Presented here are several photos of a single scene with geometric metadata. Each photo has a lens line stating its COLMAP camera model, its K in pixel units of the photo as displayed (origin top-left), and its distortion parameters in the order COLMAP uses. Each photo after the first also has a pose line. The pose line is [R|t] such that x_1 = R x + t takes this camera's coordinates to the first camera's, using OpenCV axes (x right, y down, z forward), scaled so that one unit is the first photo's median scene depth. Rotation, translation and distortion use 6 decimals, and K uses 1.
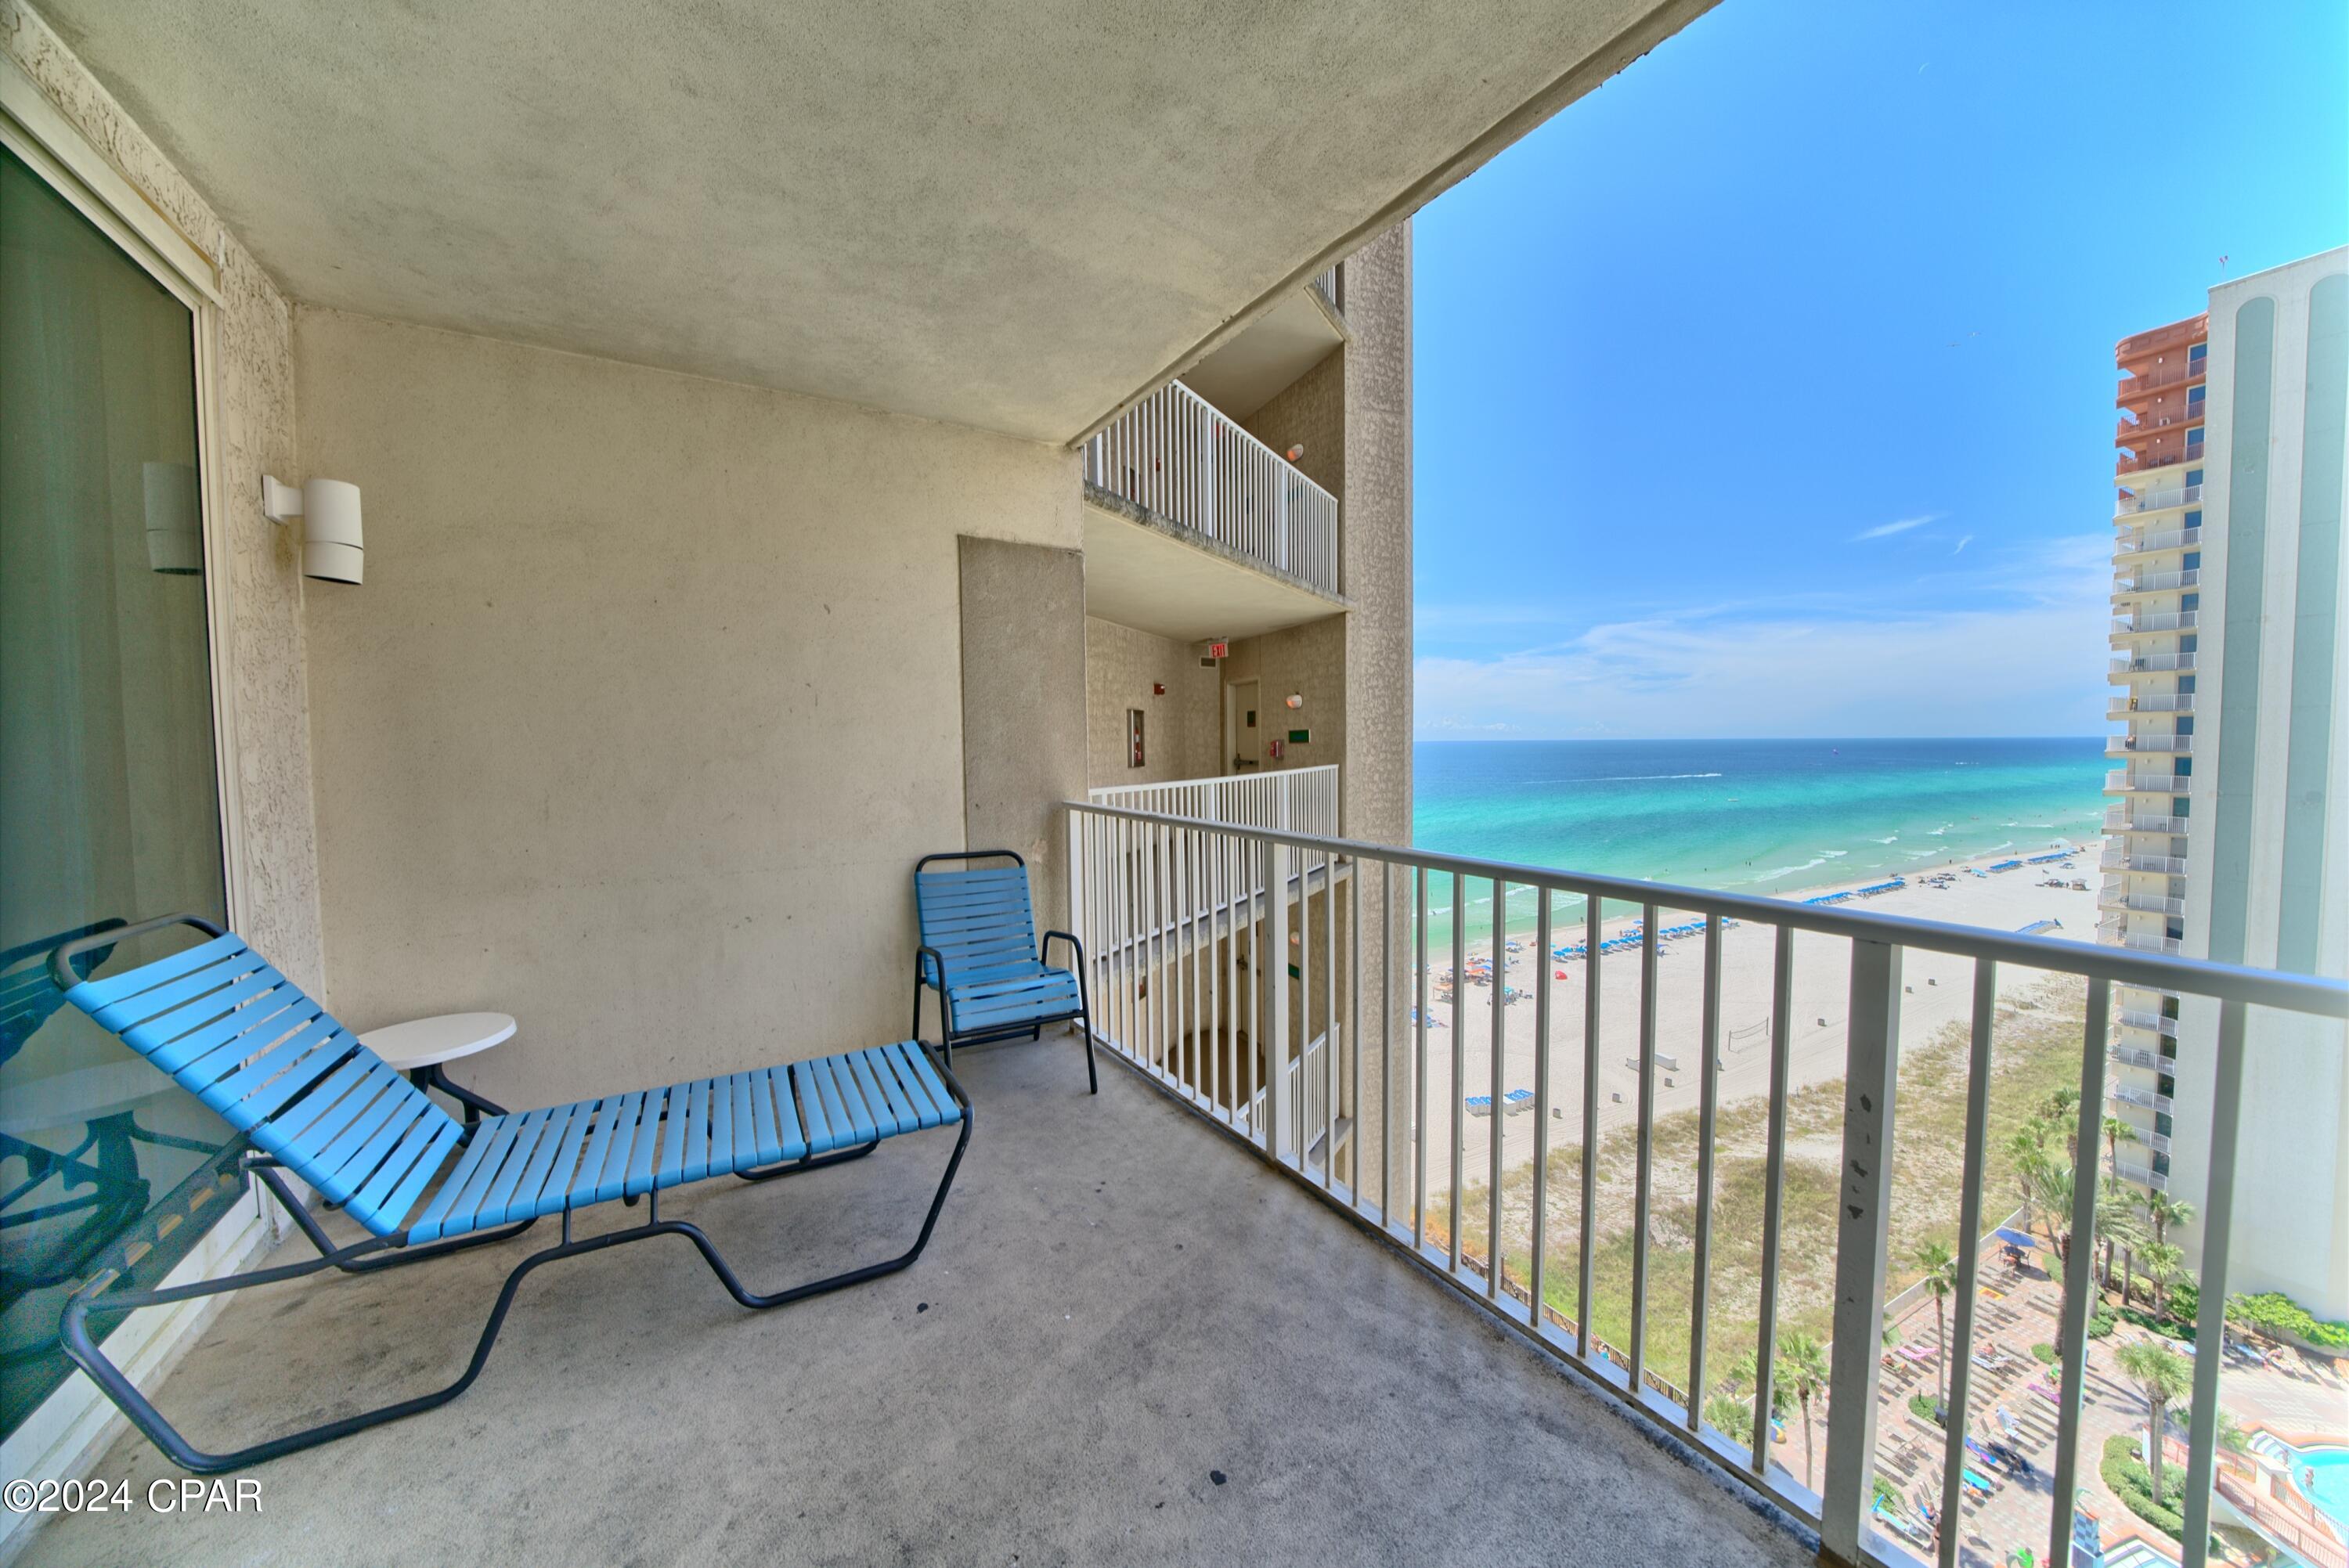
lens RADIAL K [[820.5, 0, 1171.5], [0, 820.5, 774.1], [0, 0, 1]] dist [-0.016748, 0.000649]
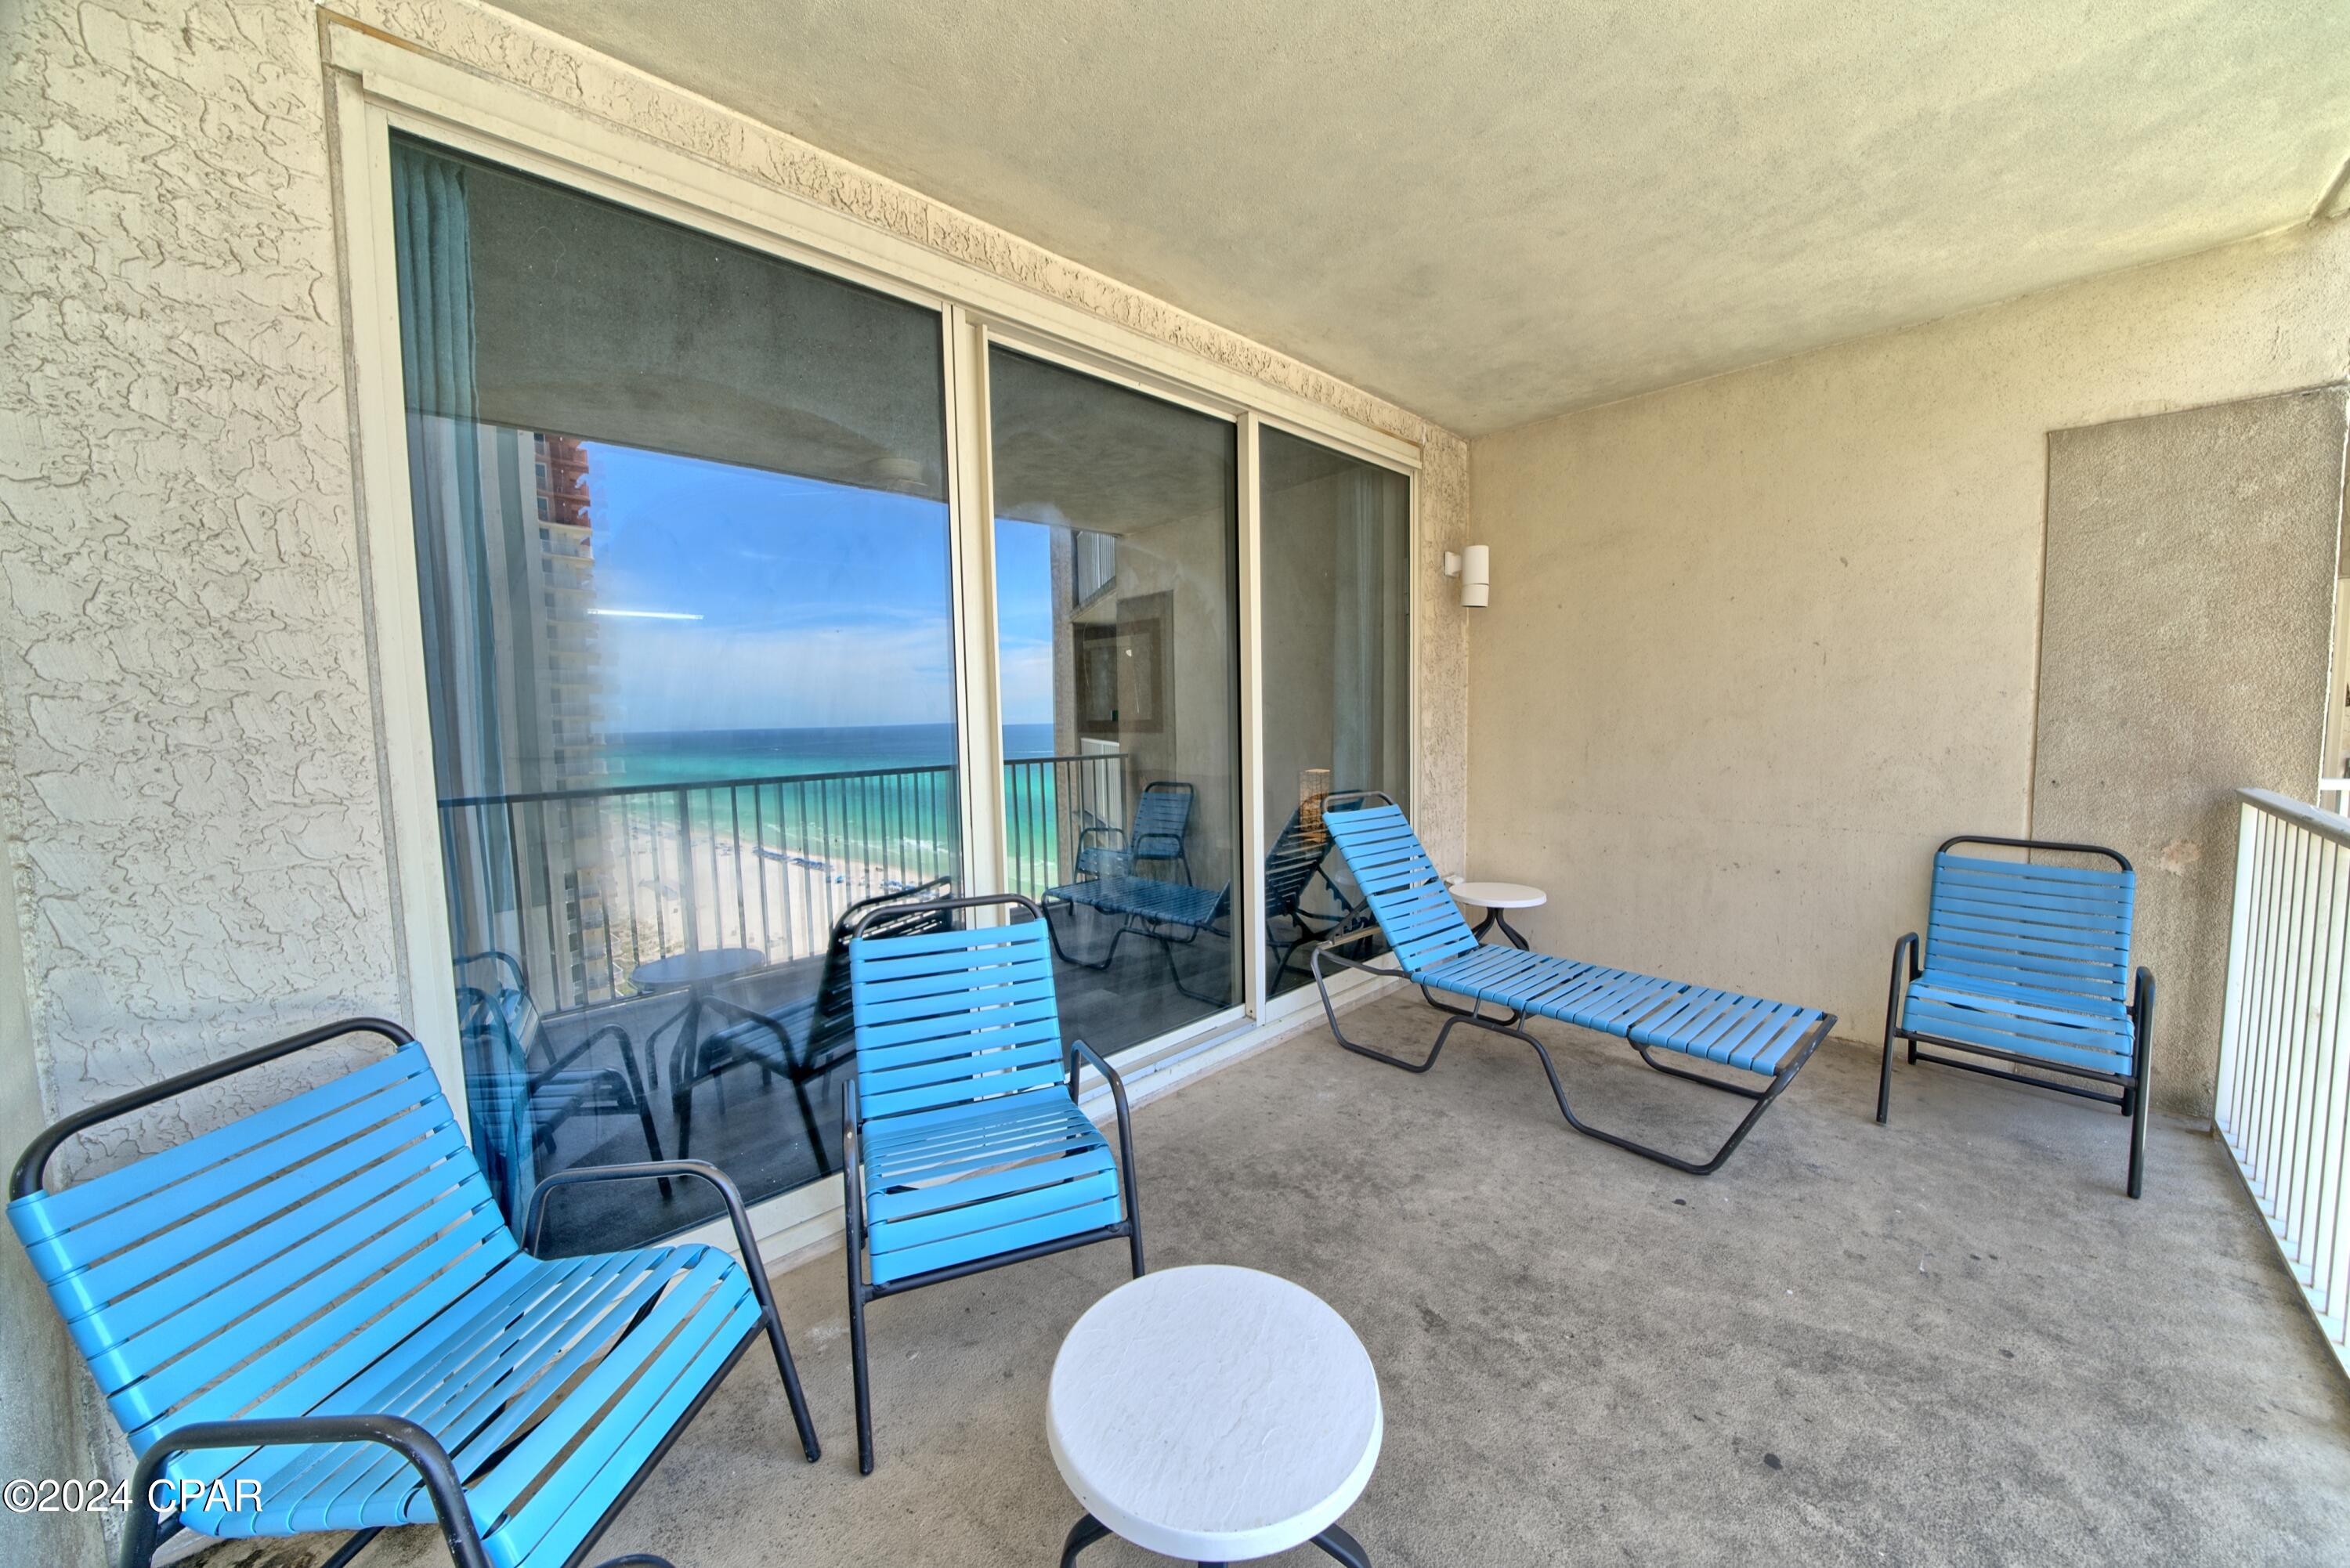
lens RADIAL K [[820.9, 0, 1173.0], [0, 820.9, 773.7], [0, 0, 1]] dist [-0.016748, 0.000649]
pose [[0.203509, 0.078480, -0.975923, 0.391806], [-0.024125, 0.996881, 0.075135, -0.007706], [0.978776, 0.008254, 0.204768, 0.042029]]
